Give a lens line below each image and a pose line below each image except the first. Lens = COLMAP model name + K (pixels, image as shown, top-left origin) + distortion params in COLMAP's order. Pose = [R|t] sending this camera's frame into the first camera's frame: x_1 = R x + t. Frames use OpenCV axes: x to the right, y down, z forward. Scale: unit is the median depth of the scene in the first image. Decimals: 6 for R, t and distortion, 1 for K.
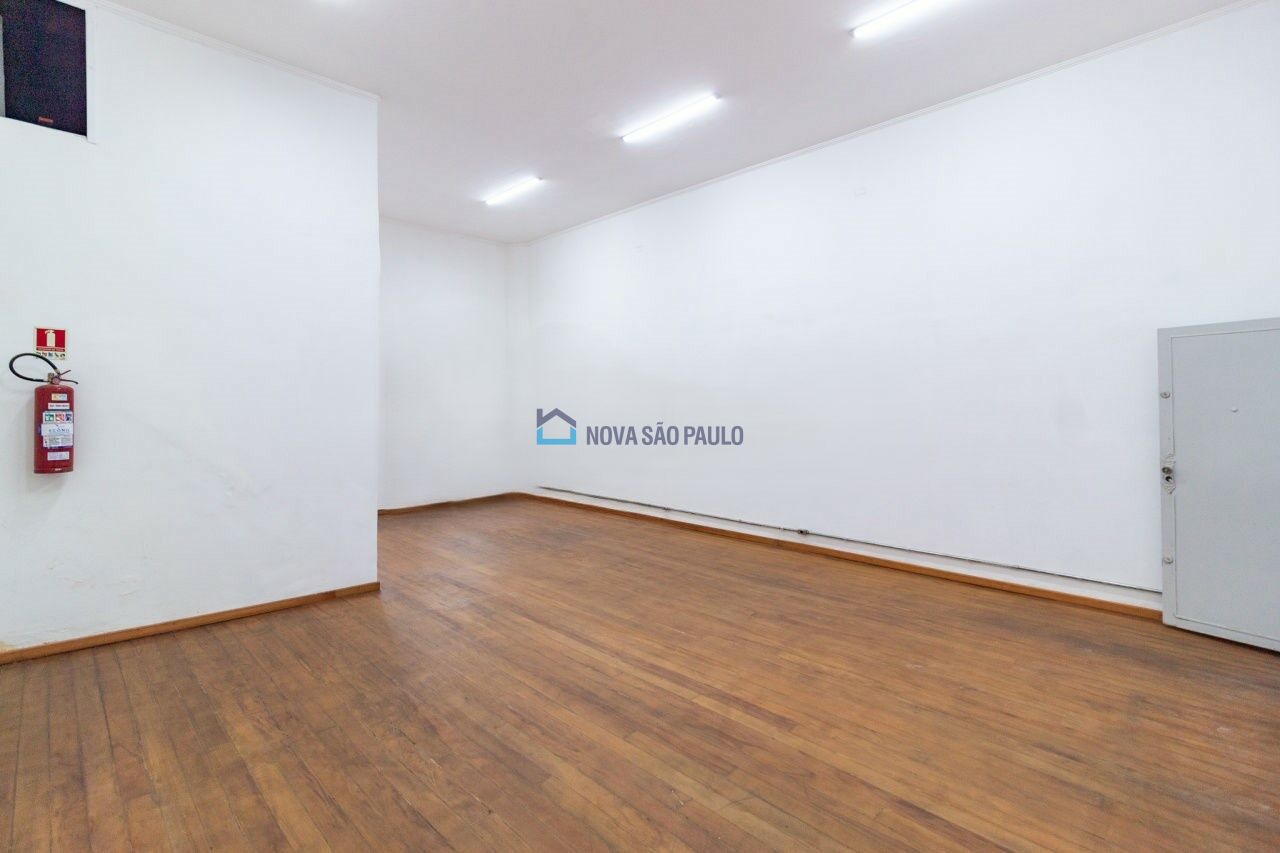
lens RADIAL K [[596.4, 0, 636.4], [0, 596.4, 406.0], [0, 0, 1]] dist [-0.001360, -0.000077]
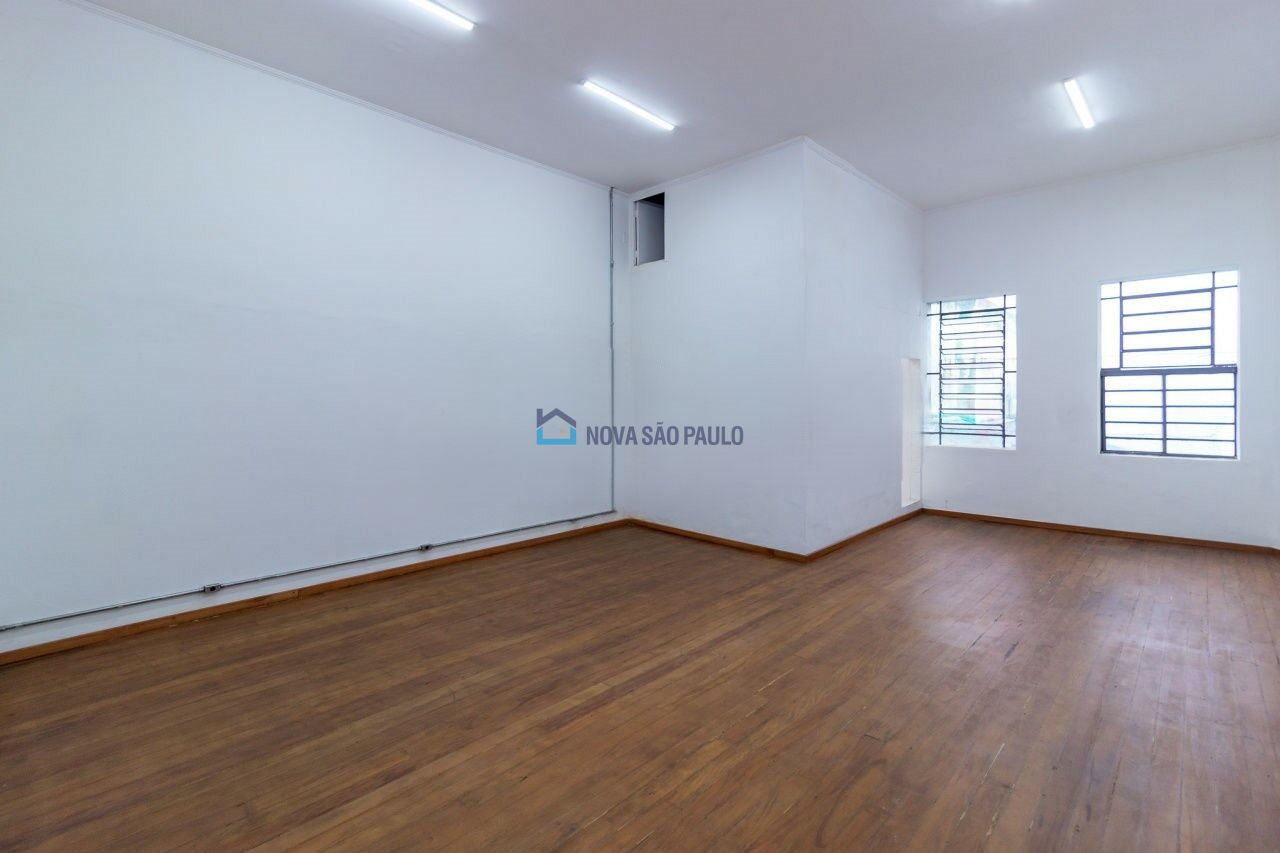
lens RADIAL K [[596.4, 0, 636.4], [0, 596.4, 406.0], [0, 0, 1]] dist [-0.001360, -0.000077]
pose [[0.025824, 0.009844, -0.999618, 1.148123], [-0.000126, 0.999952, 0.009844, -0.013742], [0.999667, -0.000128, 0.025824, 1.024640]]
